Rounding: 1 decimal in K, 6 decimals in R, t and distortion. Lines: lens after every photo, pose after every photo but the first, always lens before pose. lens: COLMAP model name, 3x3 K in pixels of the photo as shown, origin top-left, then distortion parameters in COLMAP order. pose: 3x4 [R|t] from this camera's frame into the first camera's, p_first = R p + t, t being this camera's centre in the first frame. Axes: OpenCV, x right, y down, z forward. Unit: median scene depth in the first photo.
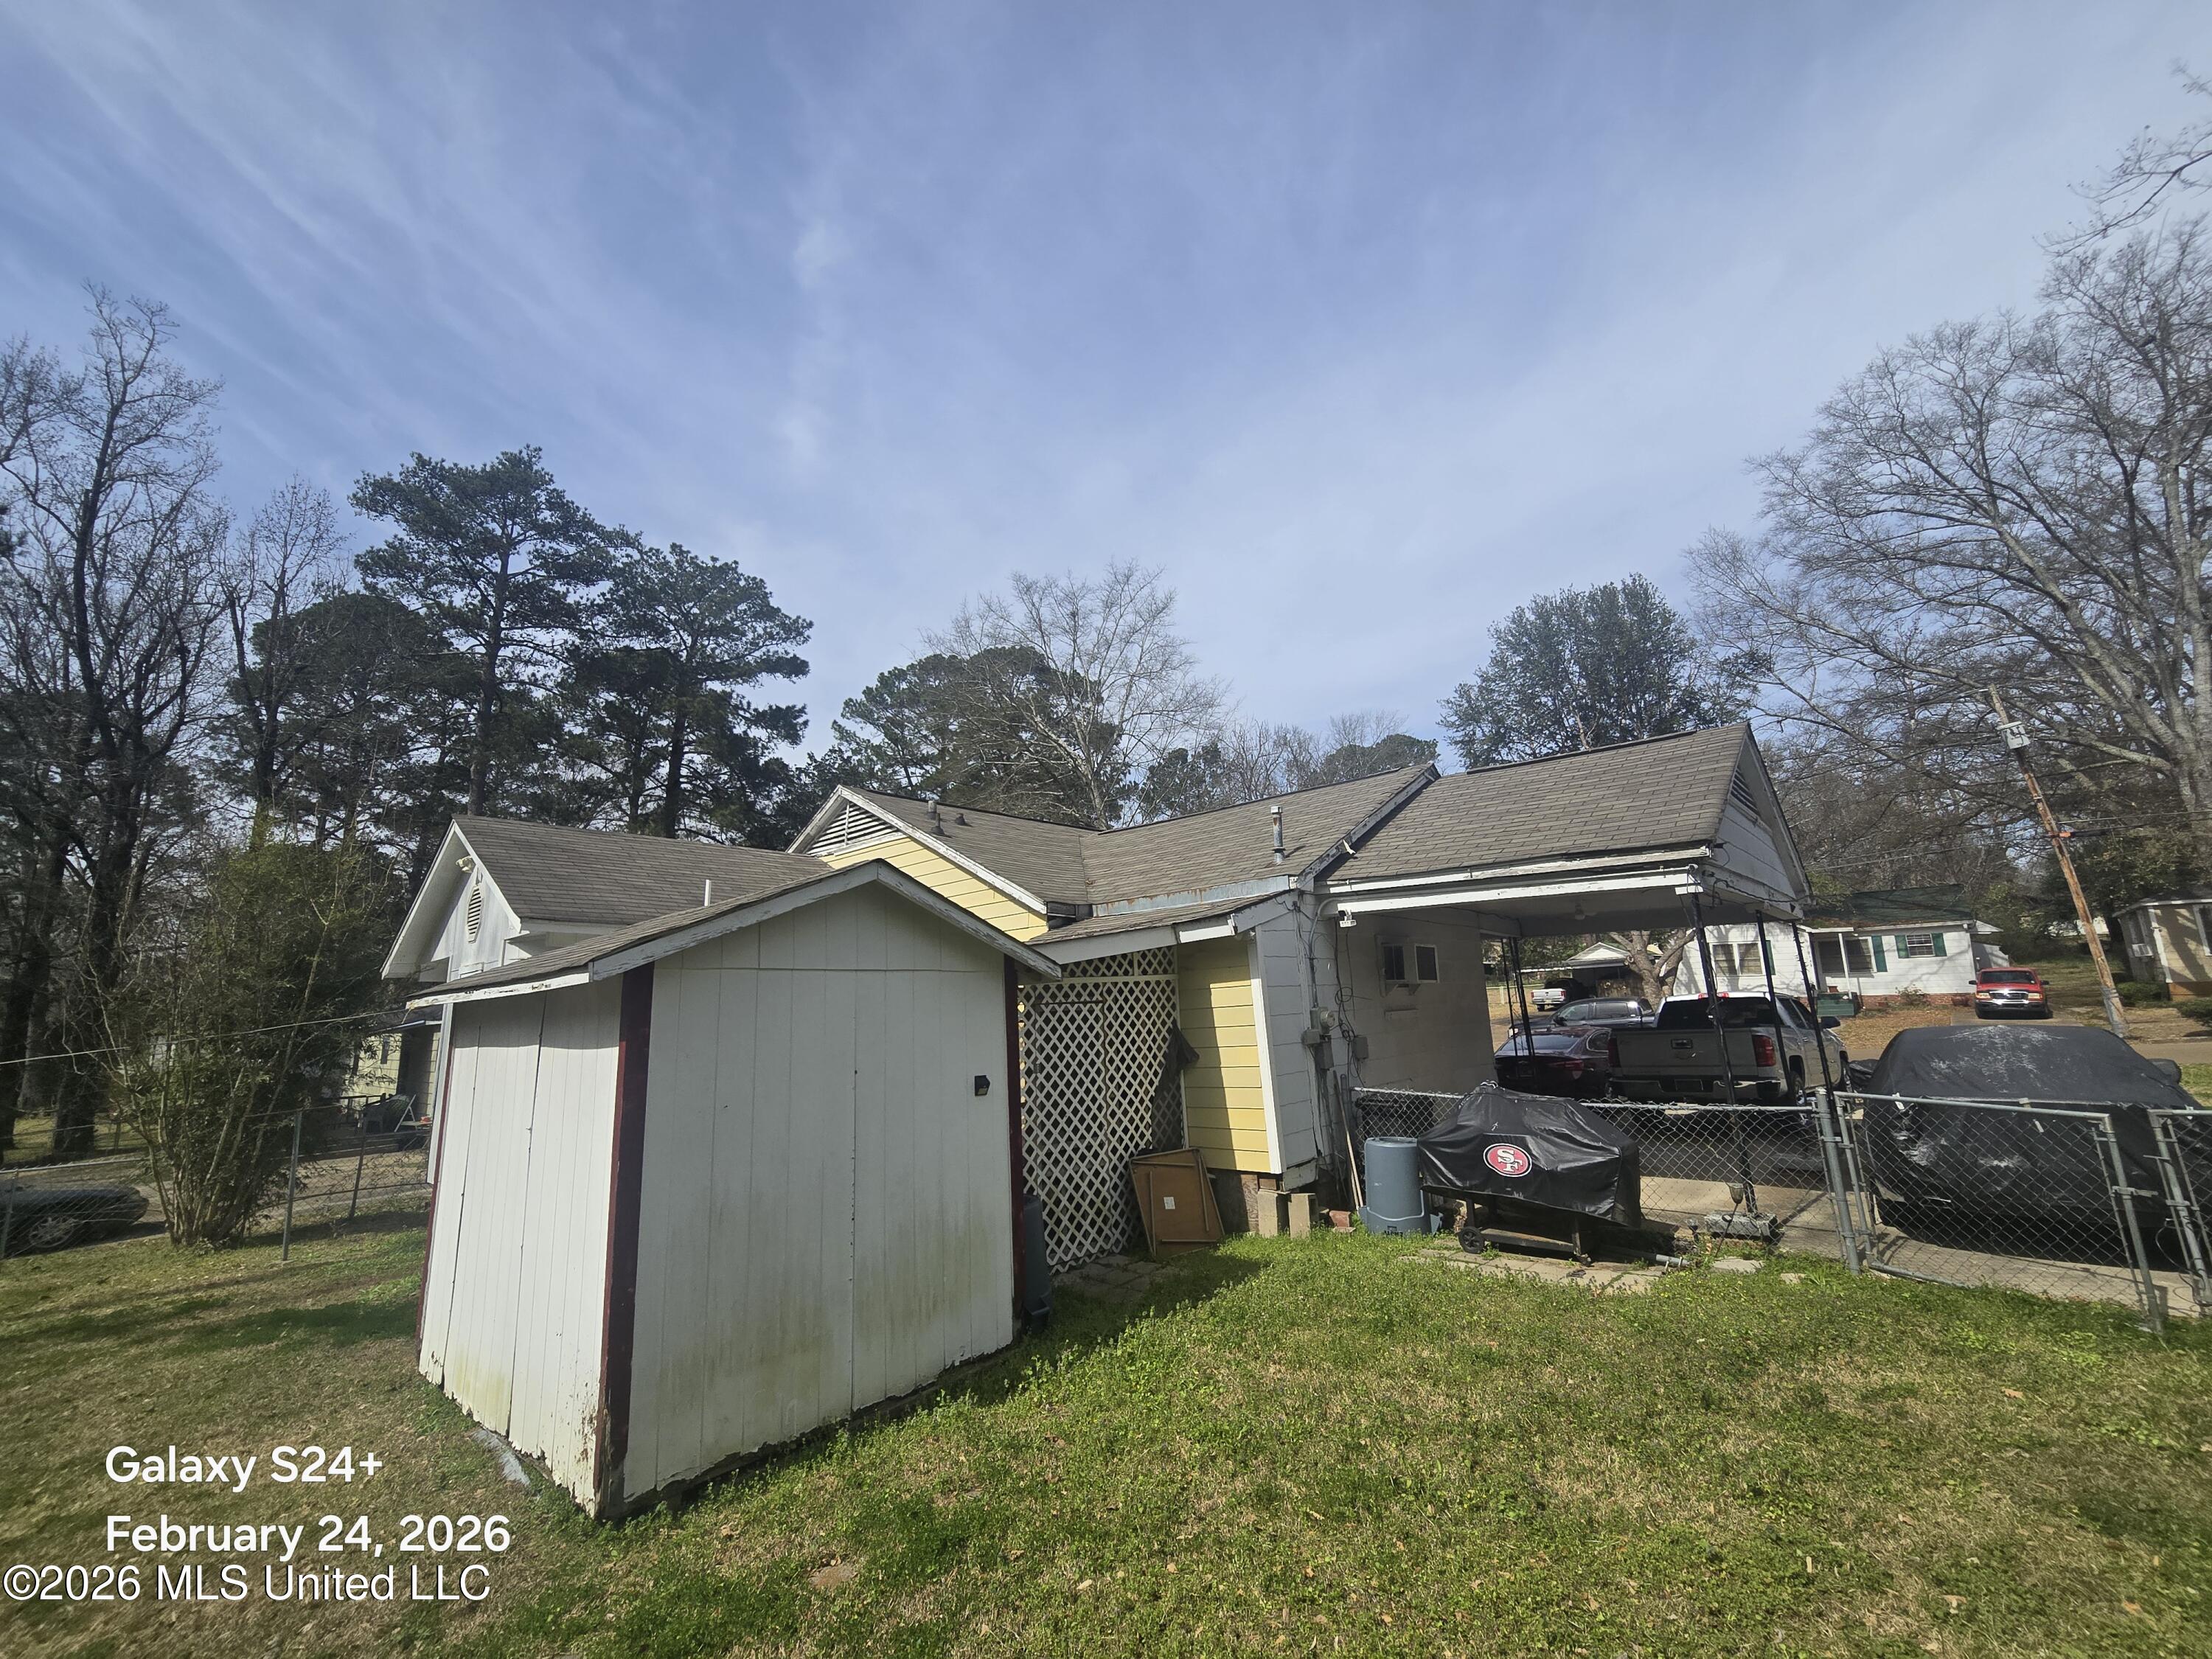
lens RADIAL K [[919.9, 0, 1115.0], [0, 919.9, 820.2], [0, 0, 1]] dist [-0.001522, 0.000675]
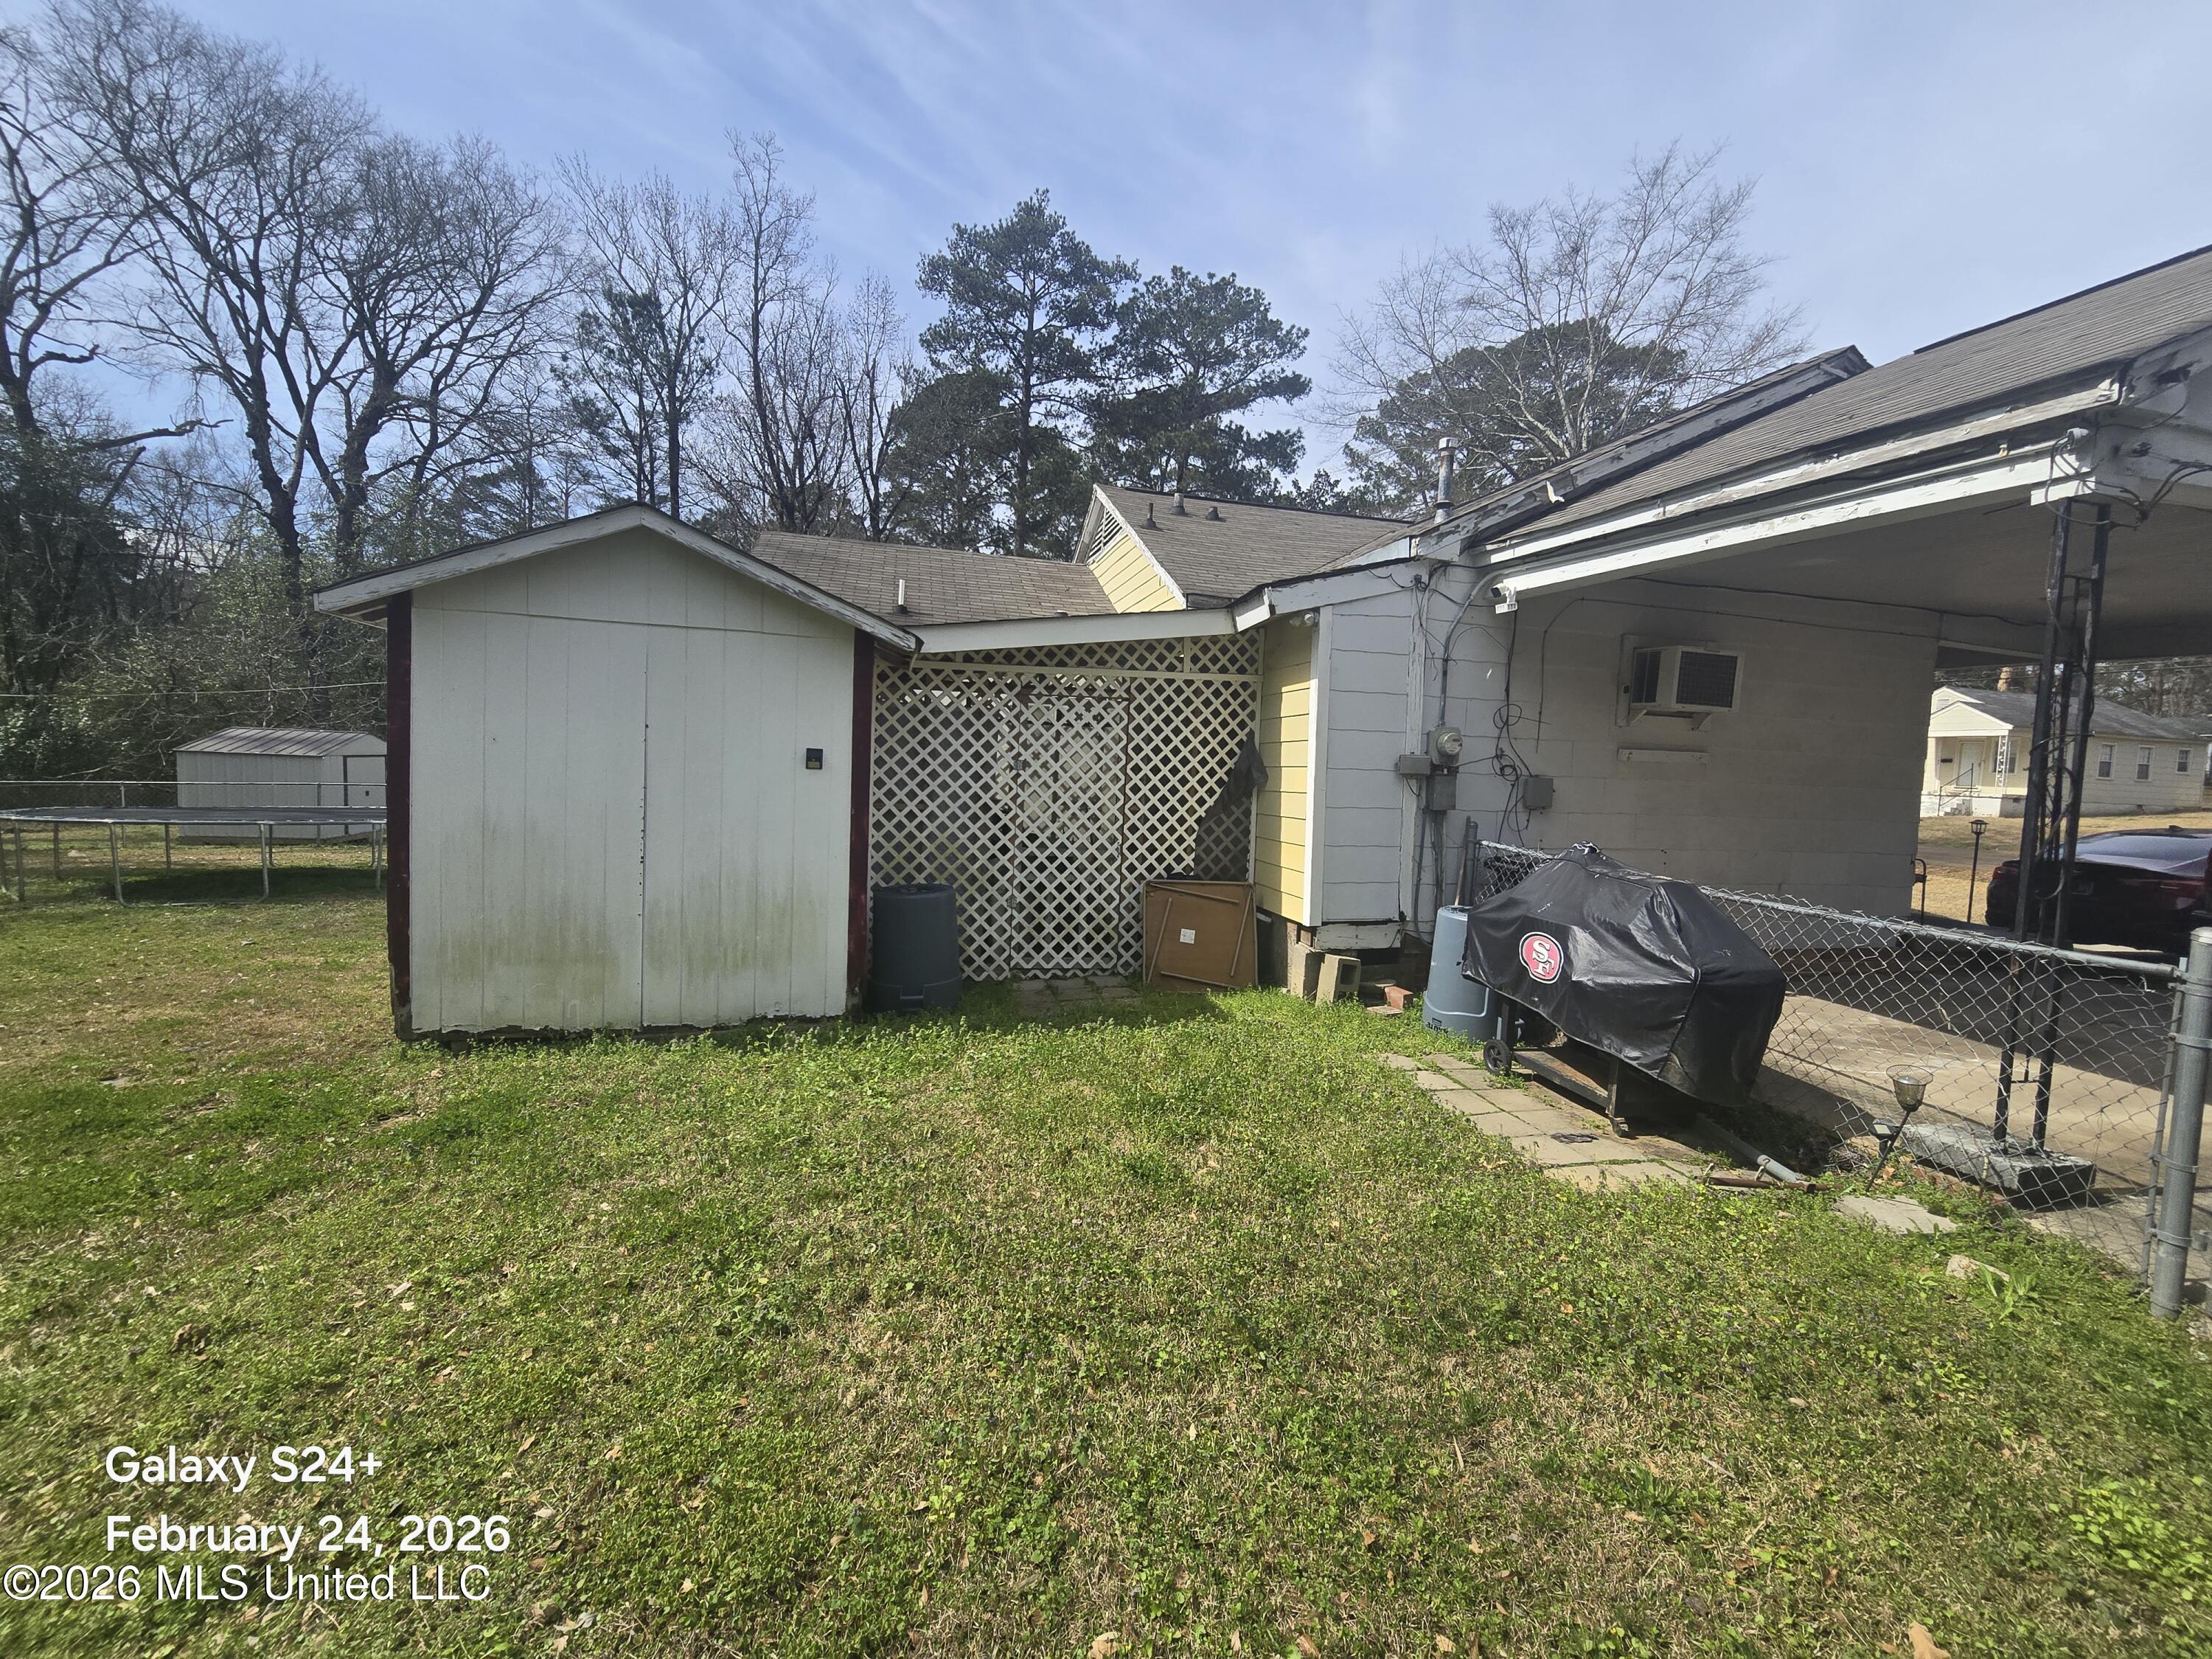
lens RADIAL K [[919.9, 0, 1115.0], [0, 919.9, 820.2], [0, 0, 1]] dist [-0.001522, 0.000675]
pose [[0.826956, 0.113199, -0.550753, 0.427323], [0.038832, 0.965687, 0.256788, 0.082778], [0.560924, -0.233739, 0.794185, 0.283907]]
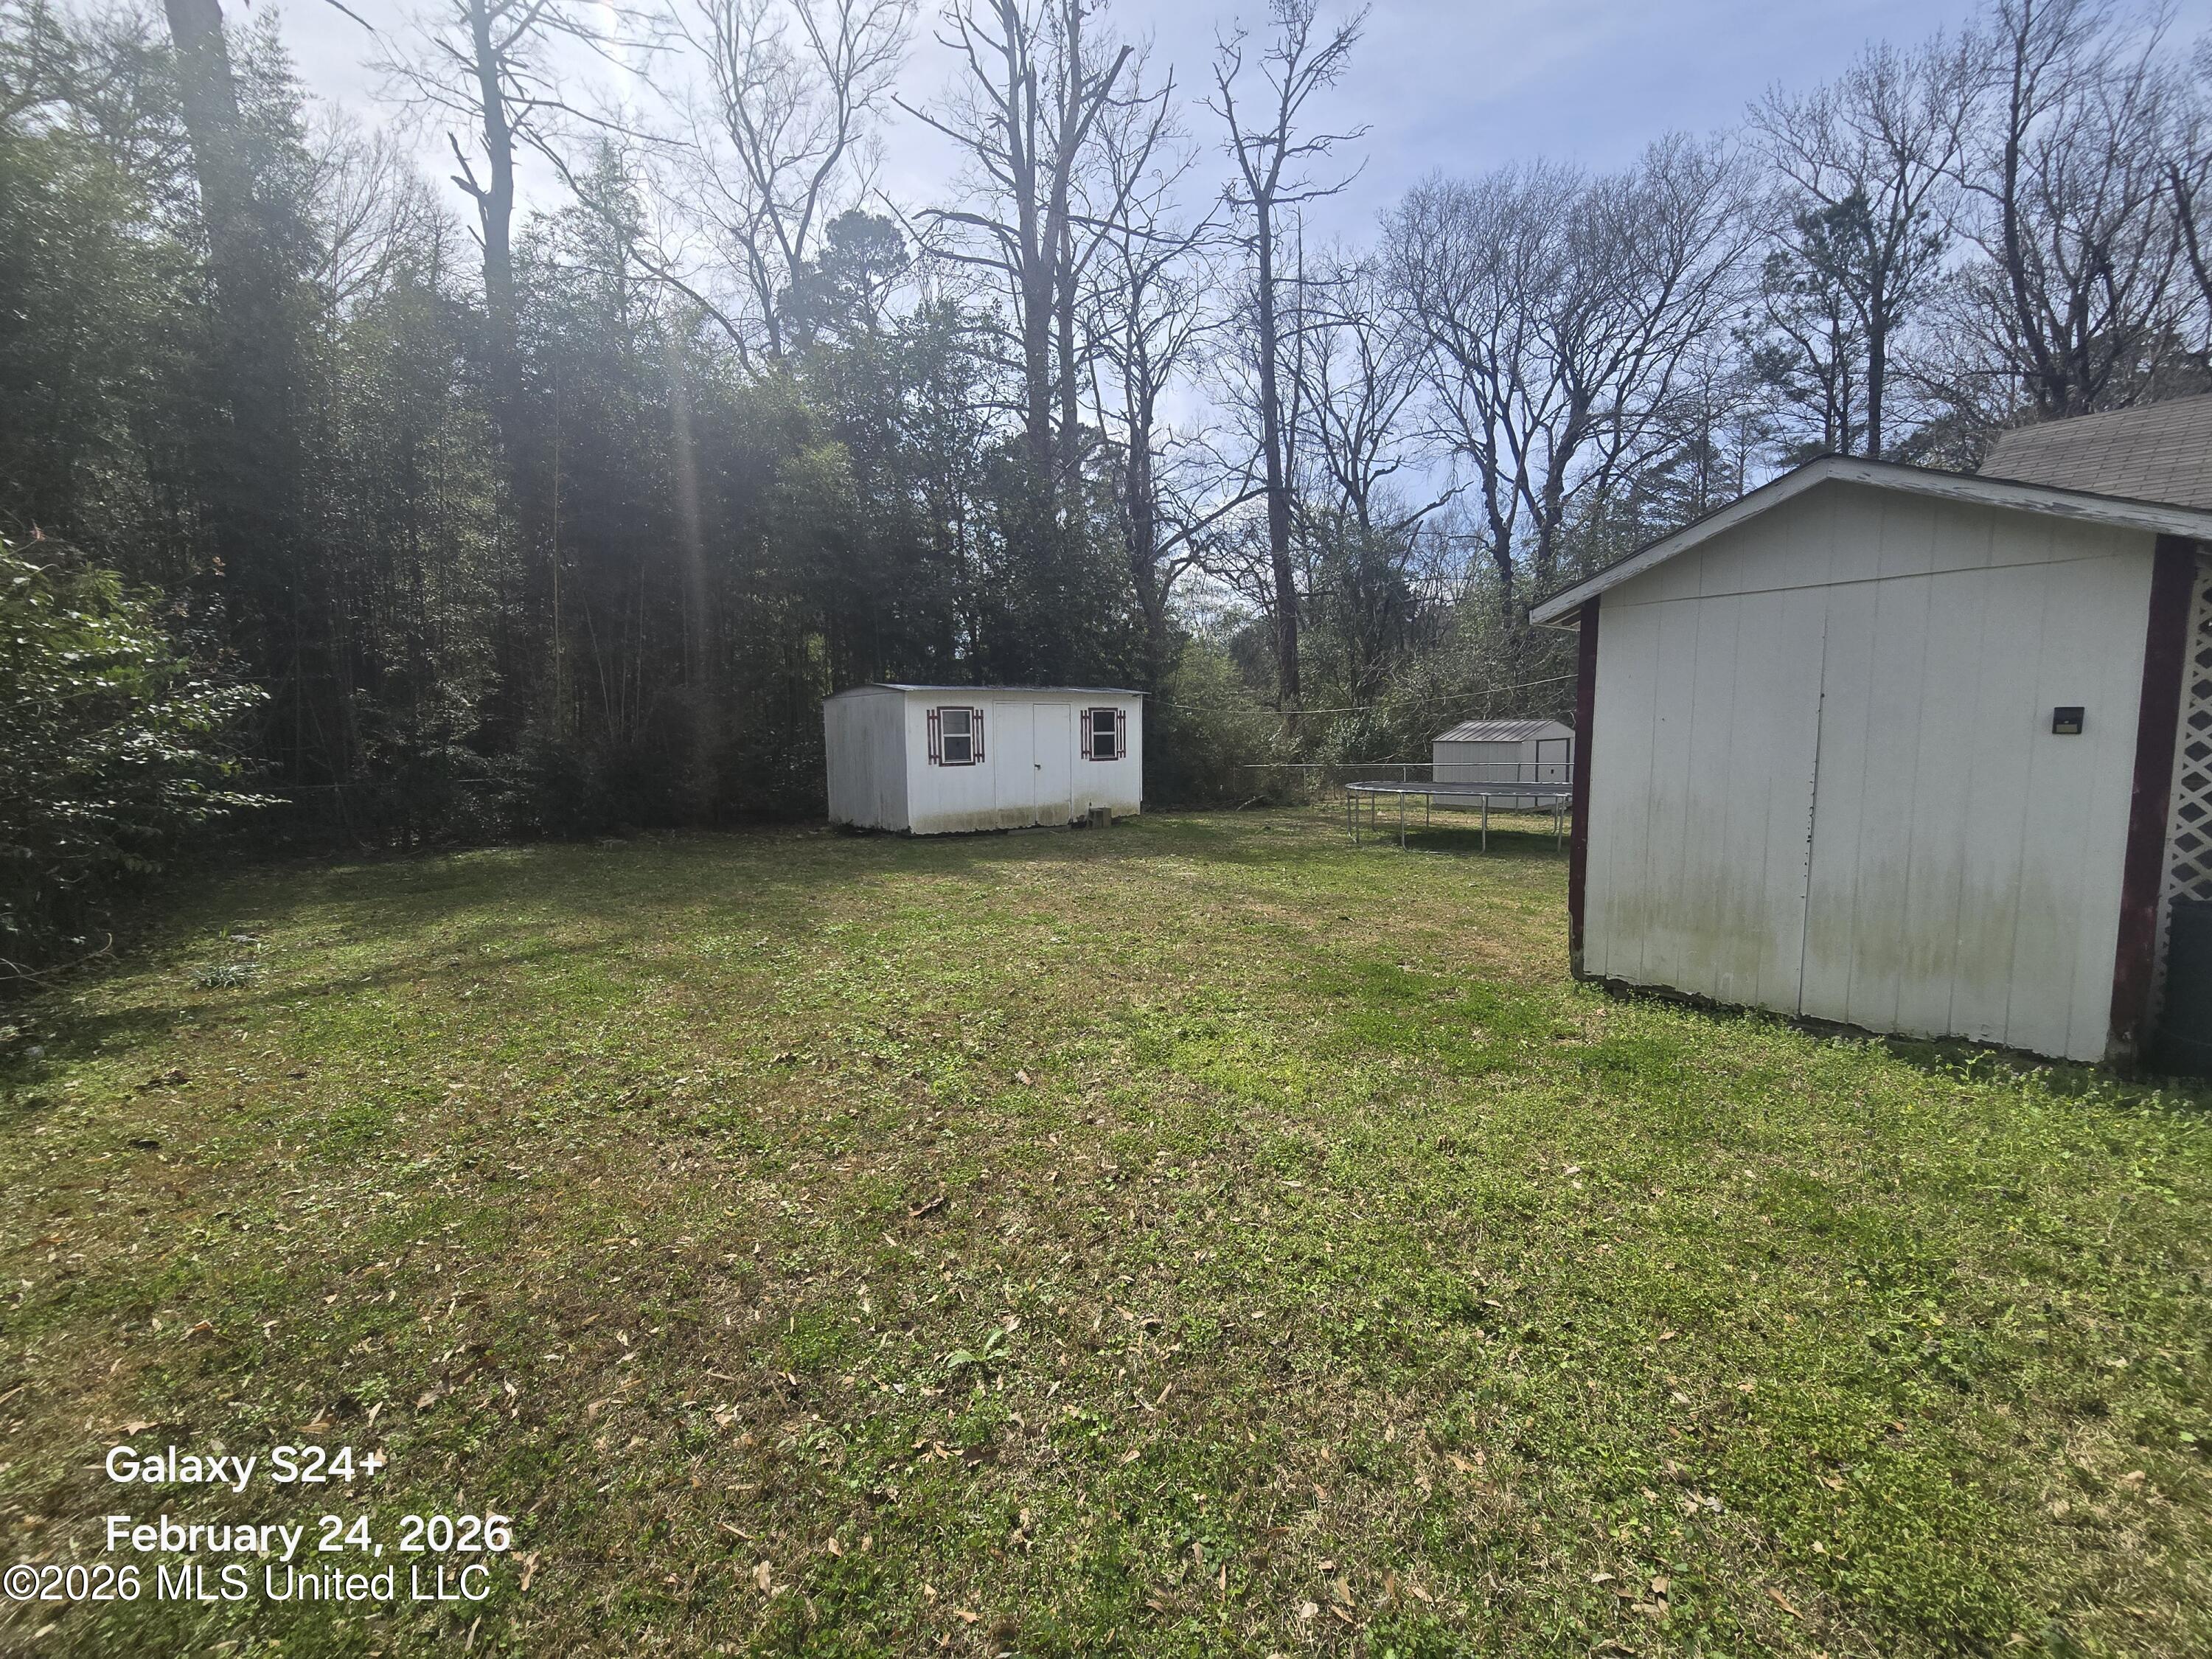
lens RADIAL K [[921.2, 0, 1112.6], [0, 921.2, 825.1], [0, 0, 1]] dist [-0.004194, 0.002347]
pose [[-0.143318, 0.151350, -0.978035, 0.455765], [0.229254, 0.966435, 0.115961, 0.078580], [0.962758, -0.207599, -0.173205, 0.269875]]
